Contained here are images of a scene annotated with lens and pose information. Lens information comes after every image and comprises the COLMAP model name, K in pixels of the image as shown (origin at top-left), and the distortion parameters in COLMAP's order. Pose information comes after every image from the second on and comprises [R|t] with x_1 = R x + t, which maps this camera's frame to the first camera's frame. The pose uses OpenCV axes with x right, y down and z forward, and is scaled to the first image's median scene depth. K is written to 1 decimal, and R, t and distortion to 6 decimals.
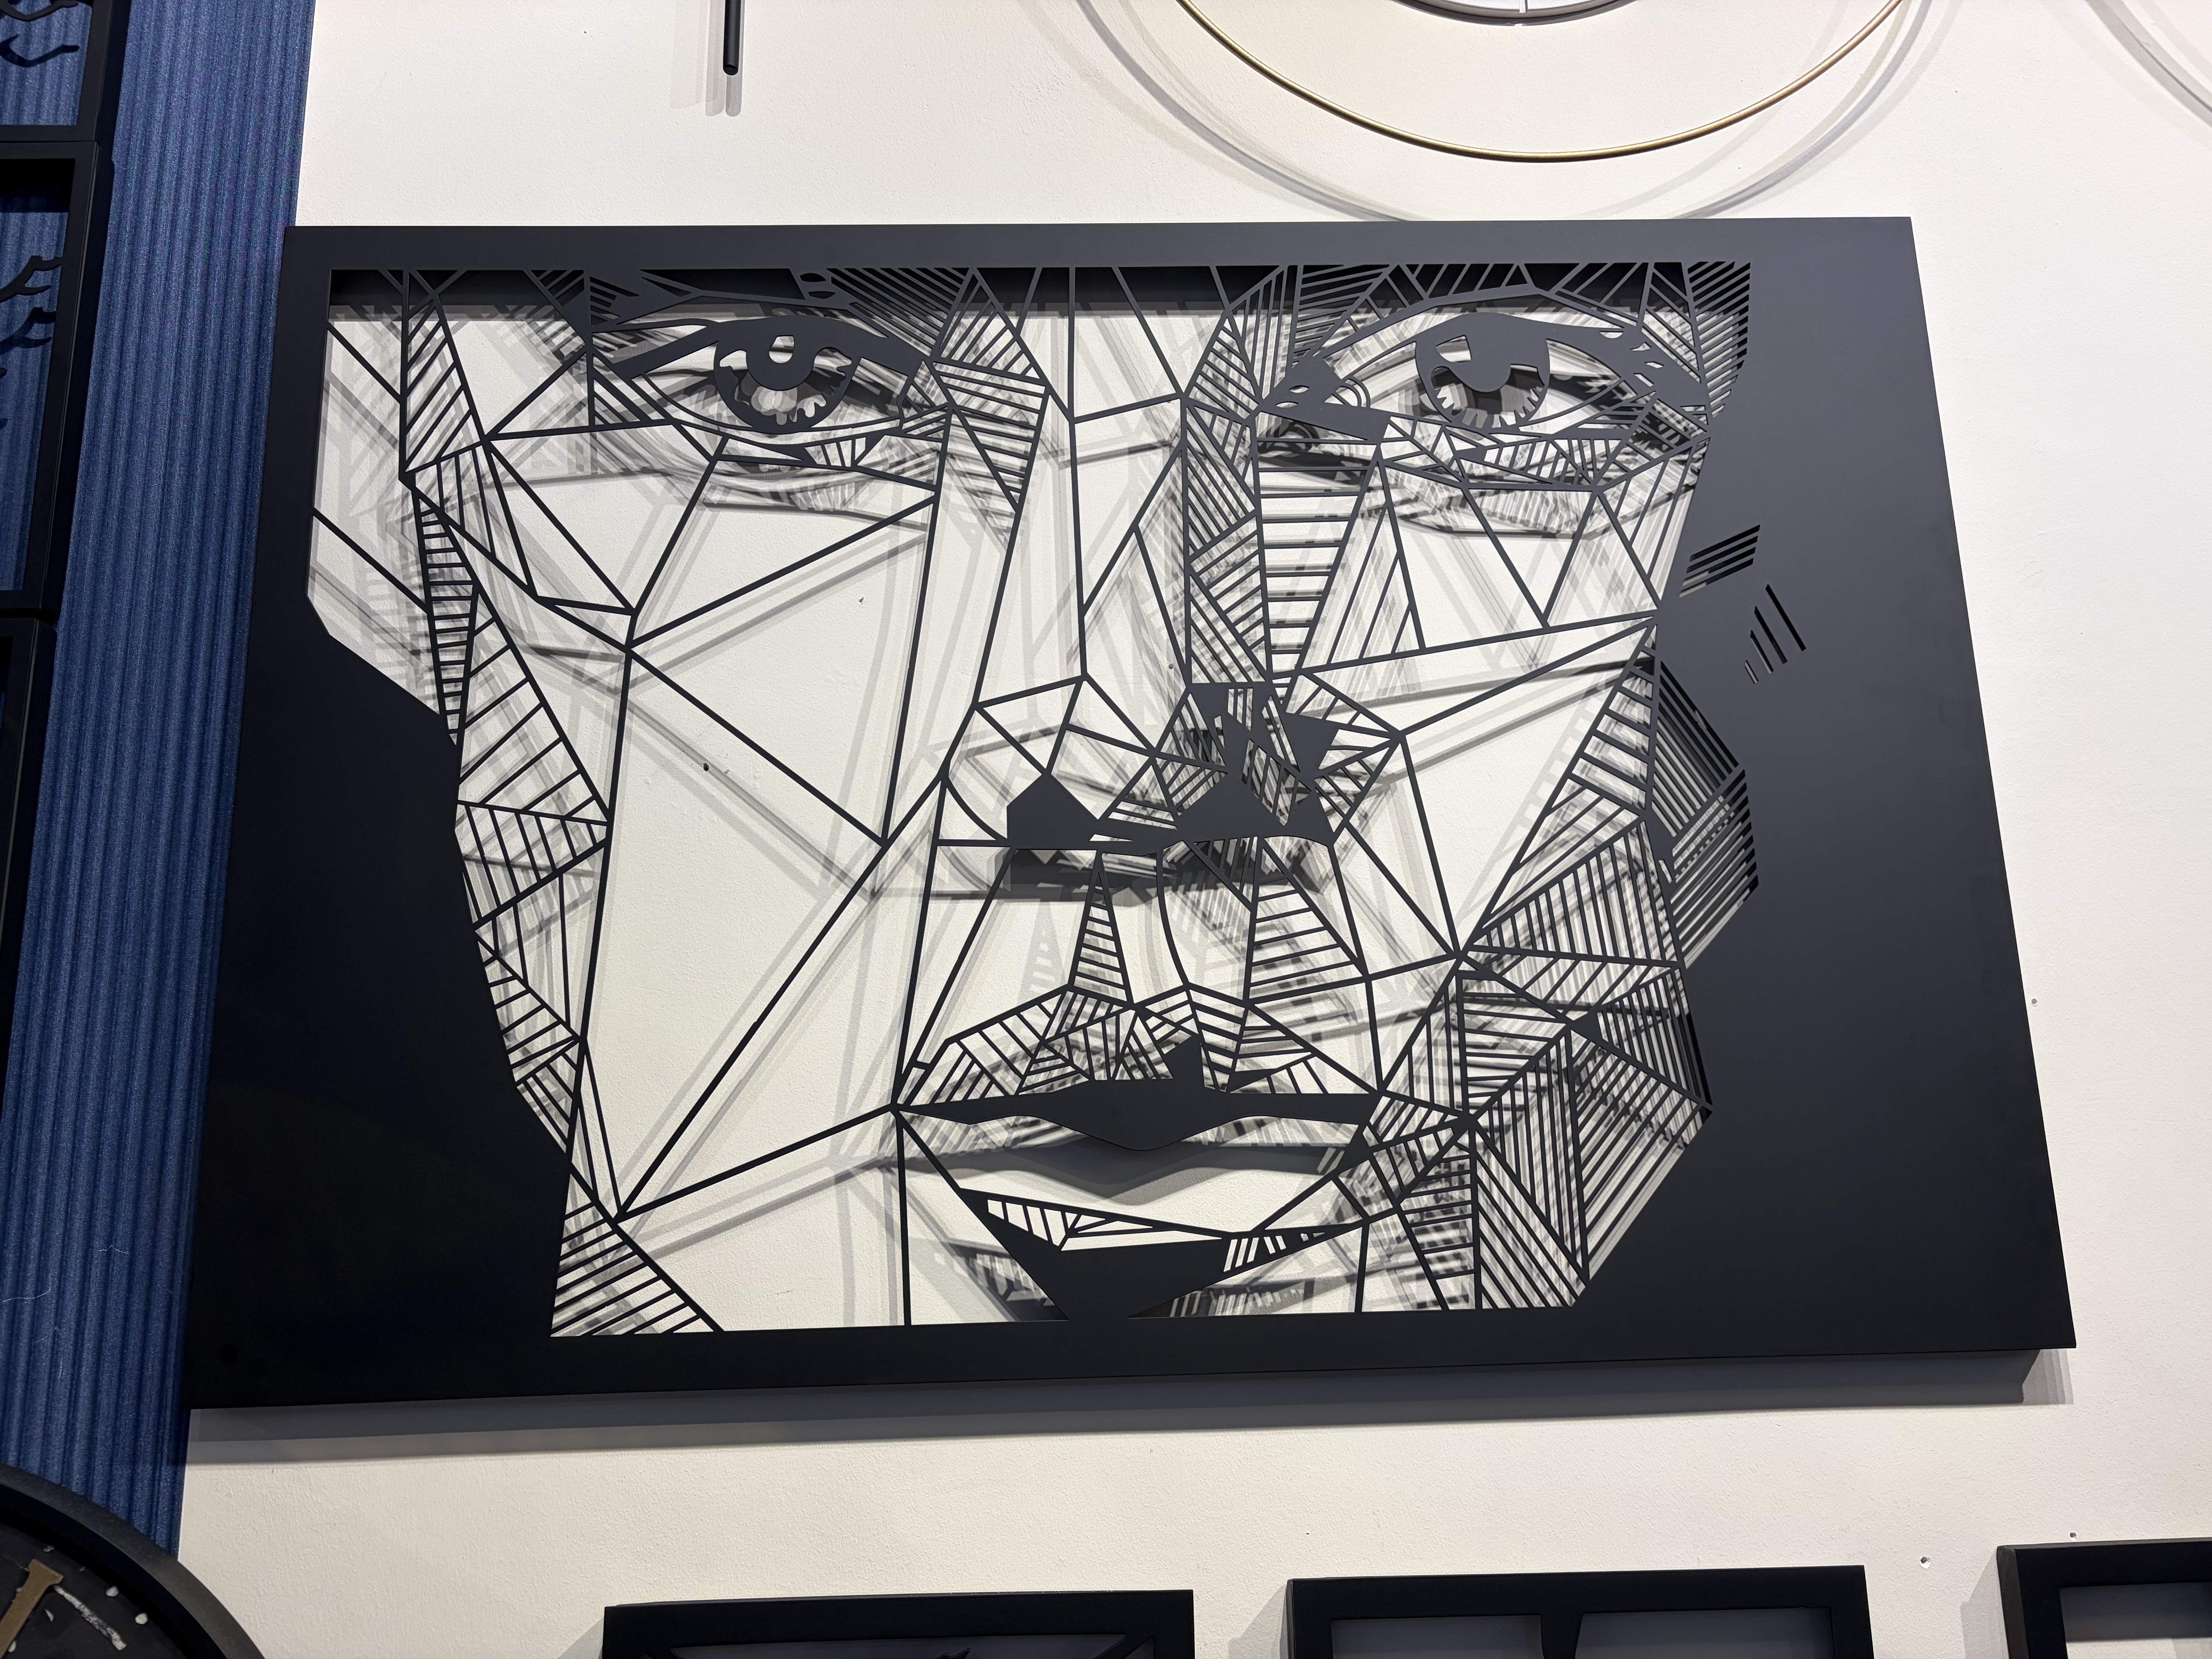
lens RADIAL K [[1651.6, 0, 1117.8], [0, 1651.6, 819.7], [0, 0, 1]] dist [0.052540, -0.051141]
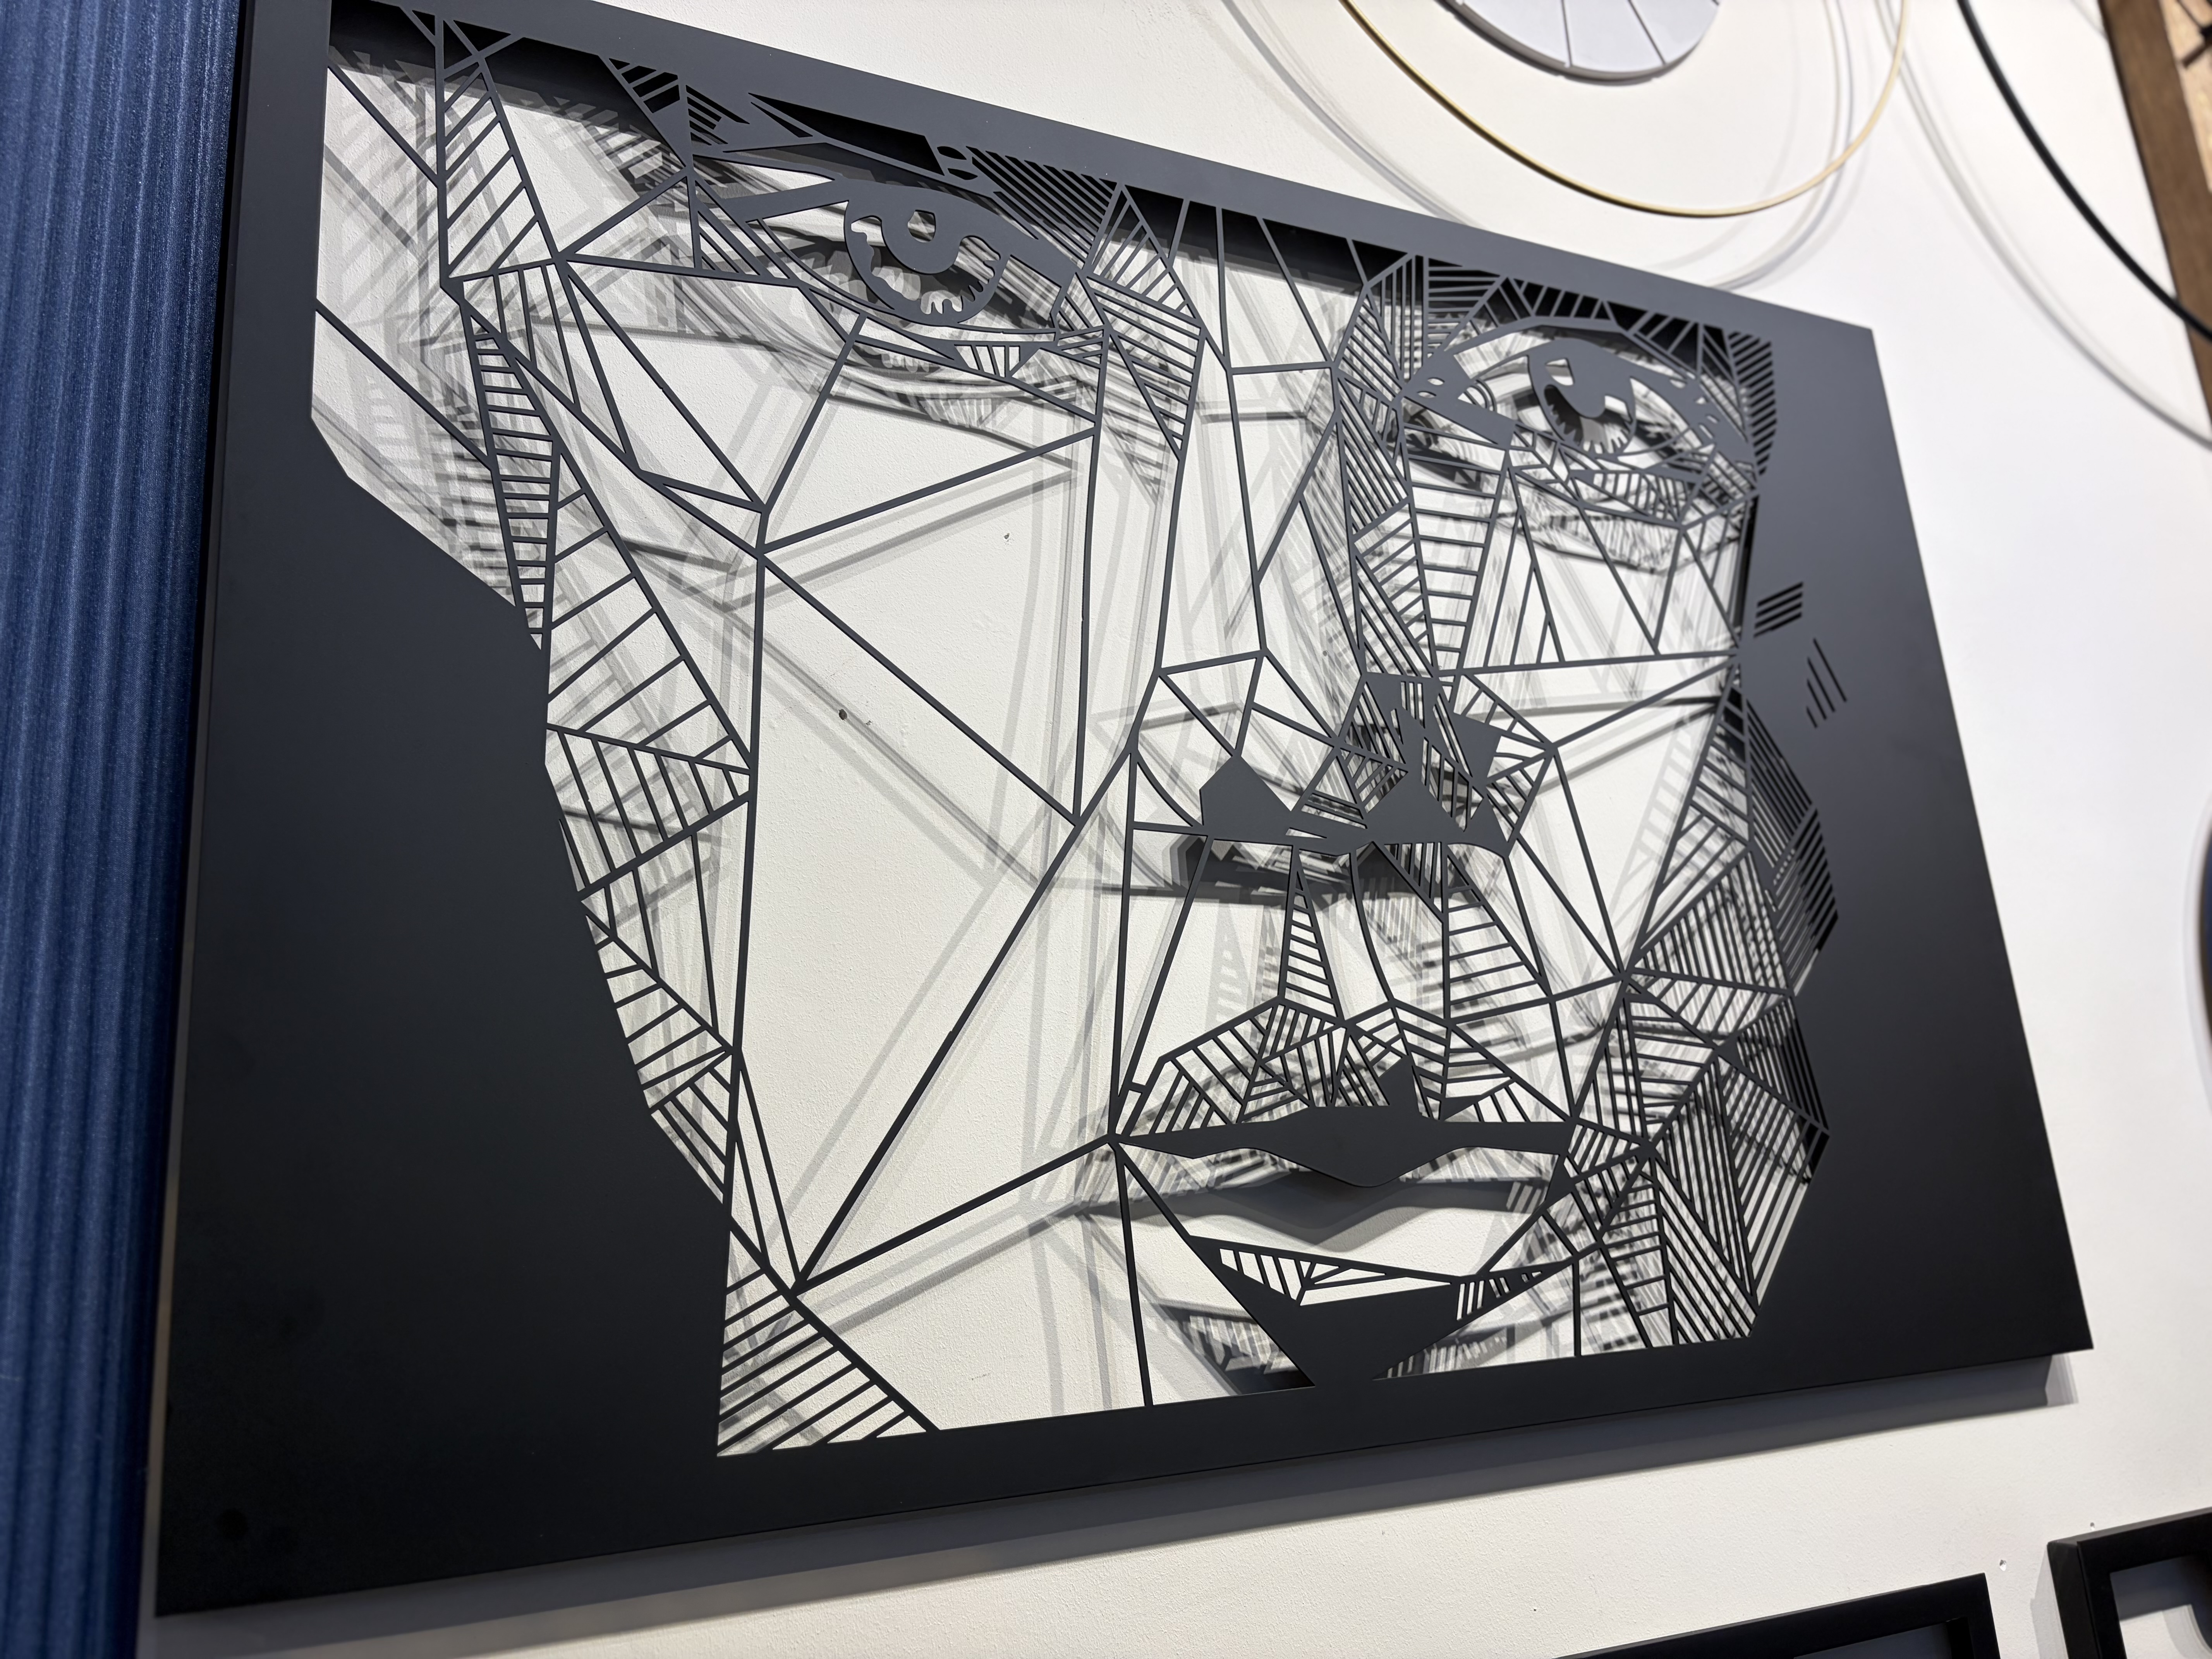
lens RADIAL K [[1651.6, 0, 1097.4], [0, 1651.6, 820.6], [0, 0, 1]] dist [0.052540, -0.051141]
pose [[0.913549, 0.067347, 0.401115, -0.457132], [-0.043251, 0.996690, -0.068839, 0.069129], [-0.404423, 0.045539, 0.913437, 0.231277]]
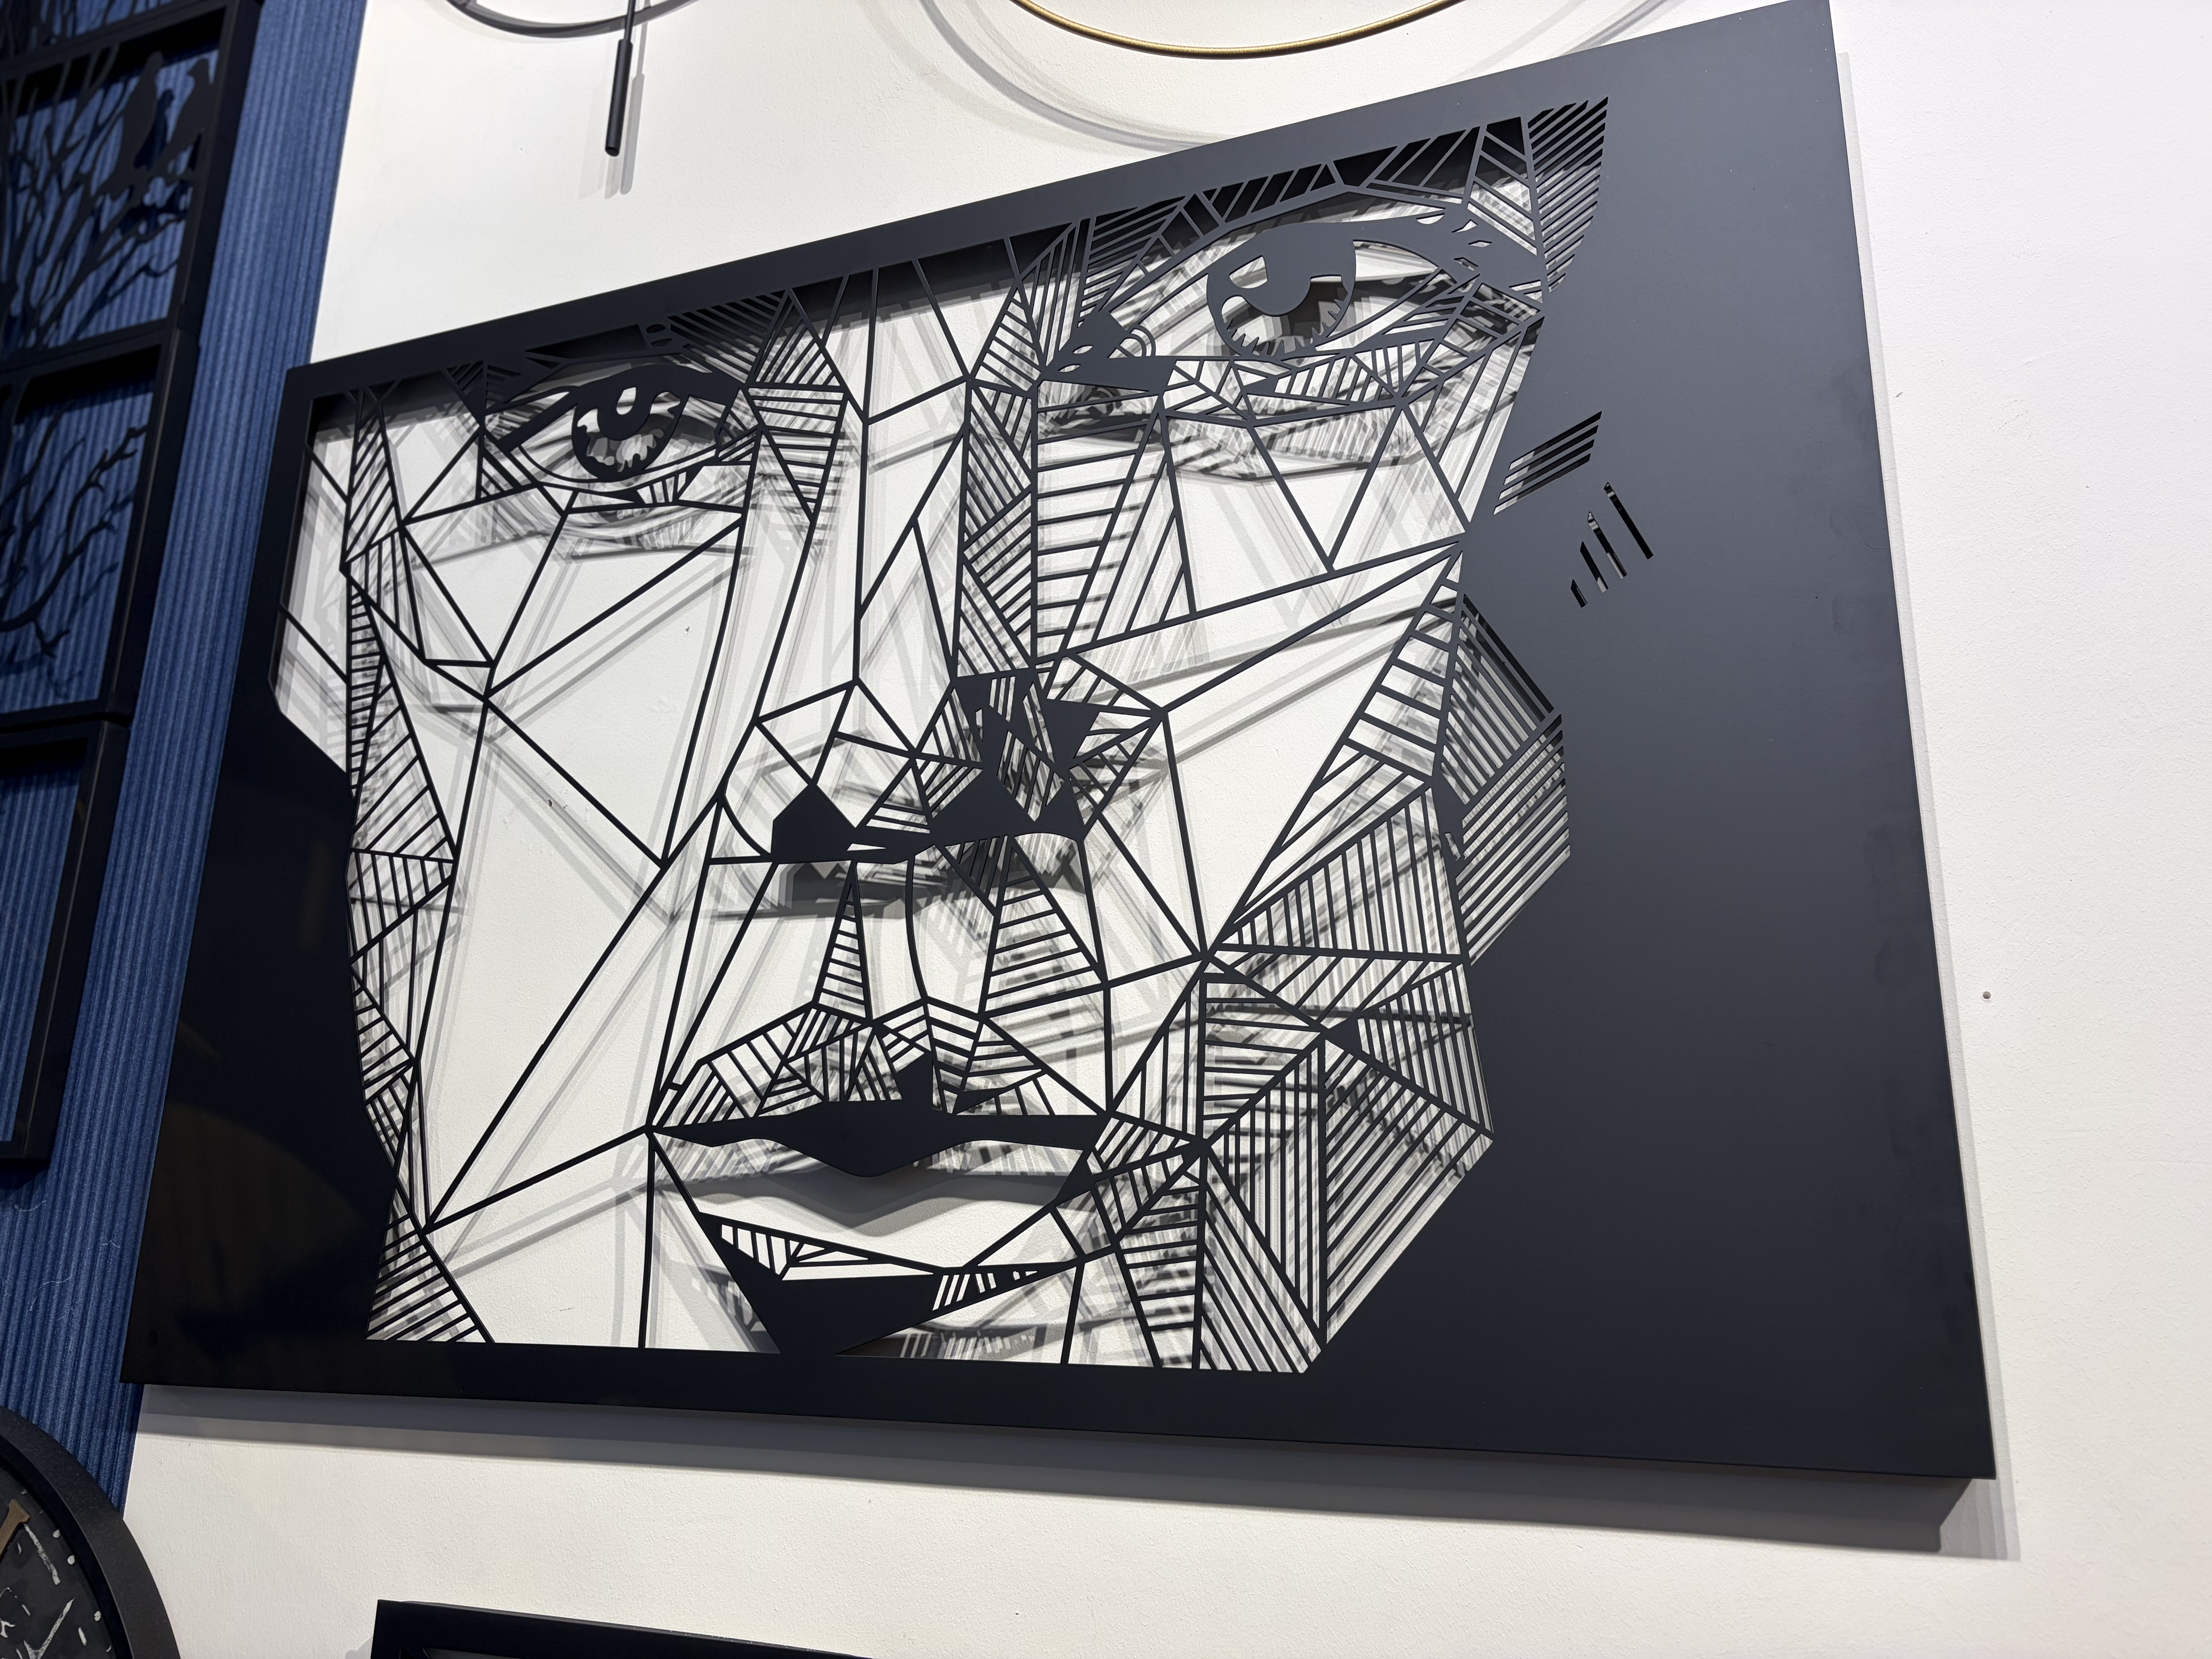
lens RADIAL K [[1651.6, 0, 1103.7], [0, 1651.6, 837.4], [0, 0, 1]] dist [0.052540, -0.051141]
pose [[0.914655, -0.062939, -0.399306, 0.494747], [0.046358, 0.997619, -0.051057, 0.060058], [0.401568, 0.028188, 0.915395, 0.182272]]
